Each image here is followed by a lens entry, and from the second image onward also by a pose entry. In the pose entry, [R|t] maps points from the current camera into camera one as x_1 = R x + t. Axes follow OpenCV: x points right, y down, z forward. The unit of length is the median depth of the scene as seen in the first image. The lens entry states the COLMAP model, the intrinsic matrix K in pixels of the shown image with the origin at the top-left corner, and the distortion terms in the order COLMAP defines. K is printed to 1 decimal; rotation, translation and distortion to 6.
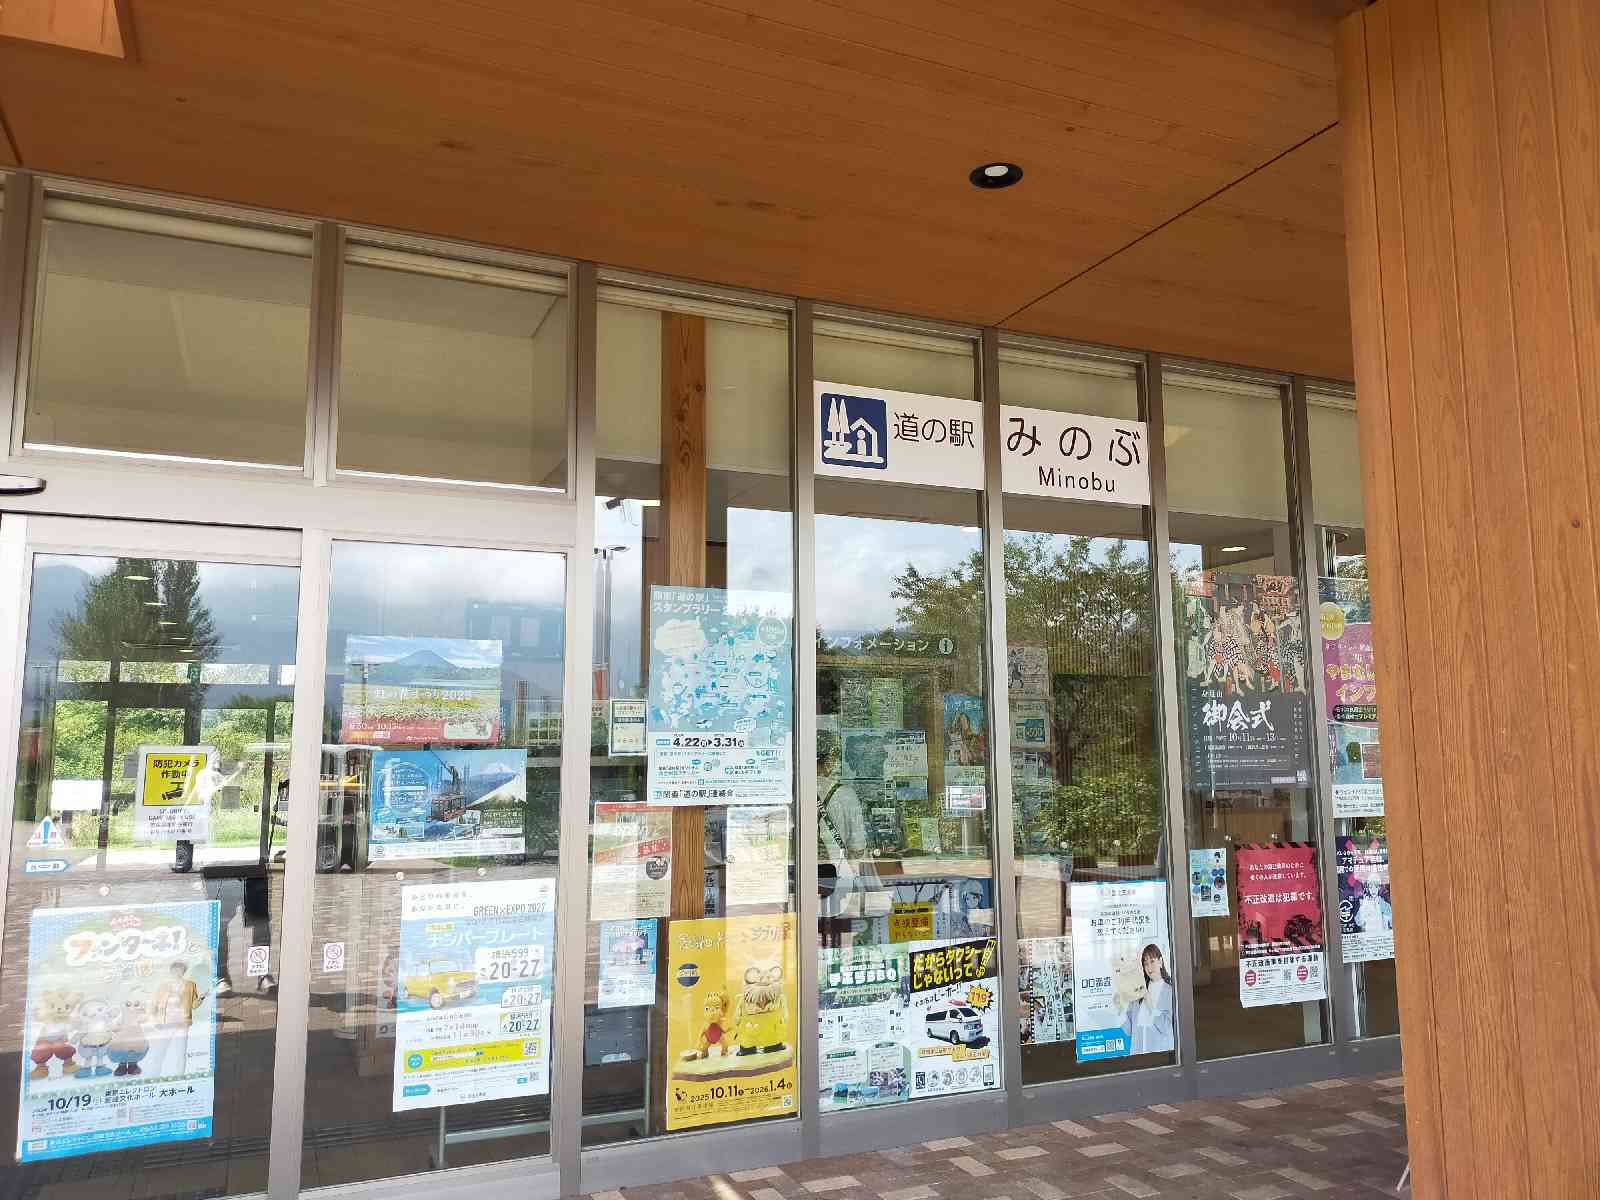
lens RADIAL K [[1183.6, 0, 800.0], [0, 1183.6, 600.0], [0, 0, 1]] dist [0.056429, -0.059167]
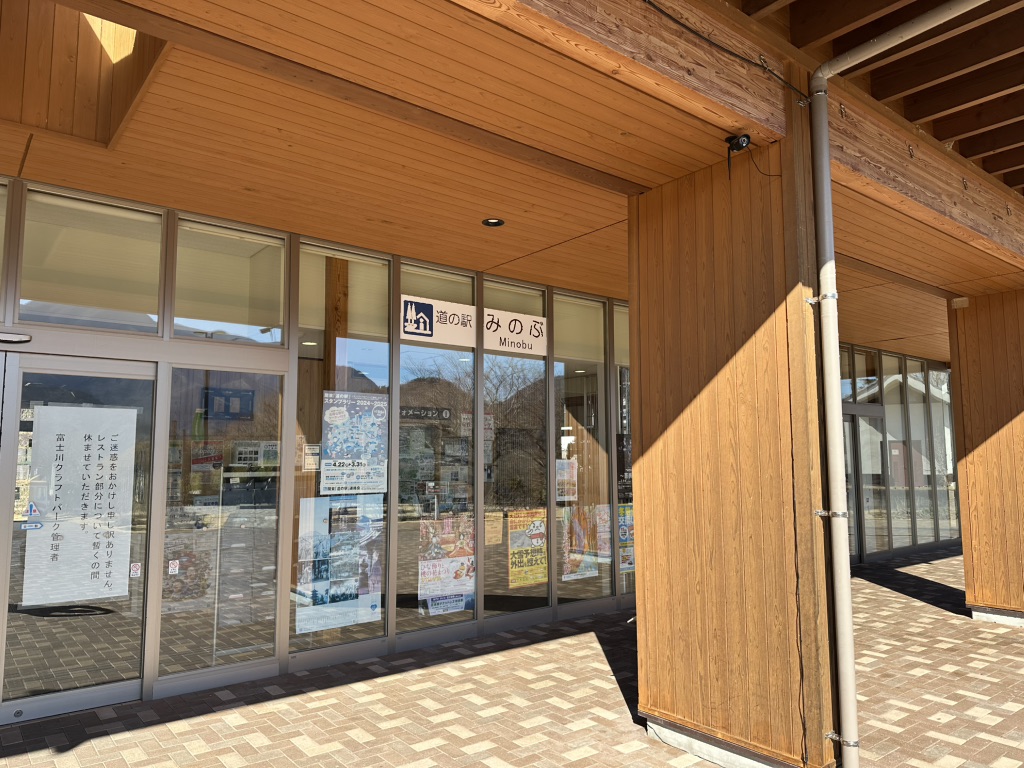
lens RADIAL K [[701.7, 0, 512.0], [0, 701.7, 384.0], [0, 0, 1]] dist [0.082050, -0.098575]
pose [[0.965508, 0.031295, 0.258484, -0.115185], [-0.036073, 0.999254, 0.013762, -0.047949], [-0.257861, -0.022612, 0.965917, -0.271968]]
